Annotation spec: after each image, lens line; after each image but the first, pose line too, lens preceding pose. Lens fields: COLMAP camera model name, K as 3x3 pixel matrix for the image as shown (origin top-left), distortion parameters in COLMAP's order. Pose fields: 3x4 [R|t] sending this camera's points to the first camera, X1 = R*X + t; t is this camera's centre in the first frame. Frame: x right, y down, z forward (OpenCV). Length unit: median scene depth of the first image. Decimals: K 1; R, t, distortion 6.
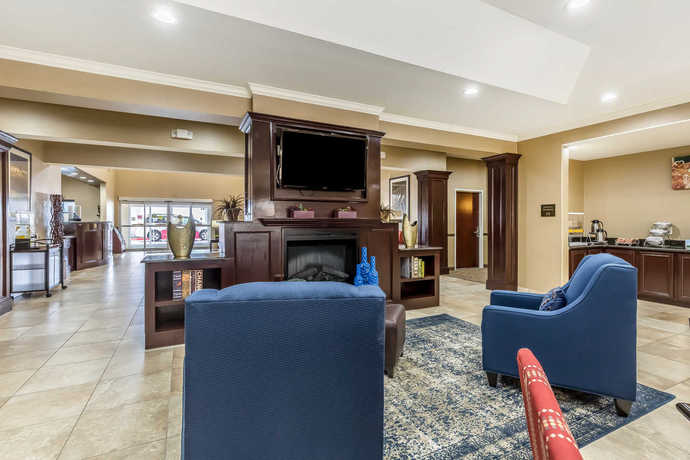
lens RADIAL K [[325.1, 0, 345.0], [0, 325.1, 230.0], [0, 0, 1]] dist [0.001981, 0.000334]
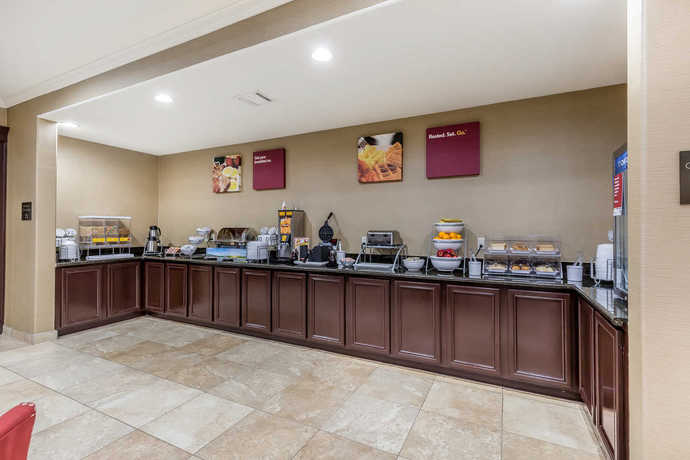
lens RADIAL K [[325.1, 0, 345.0], [0, 325.1, 230.0], [0, 0, 1]] dist [0.001981, 0.000334]
pose [[0.791715, -0.003193, 0.610883, 0.686819], [0.015079, 0.999784, -0.014316, -0.000900], [-0.610705, 0.020546, 0.791592, 0.052144]]
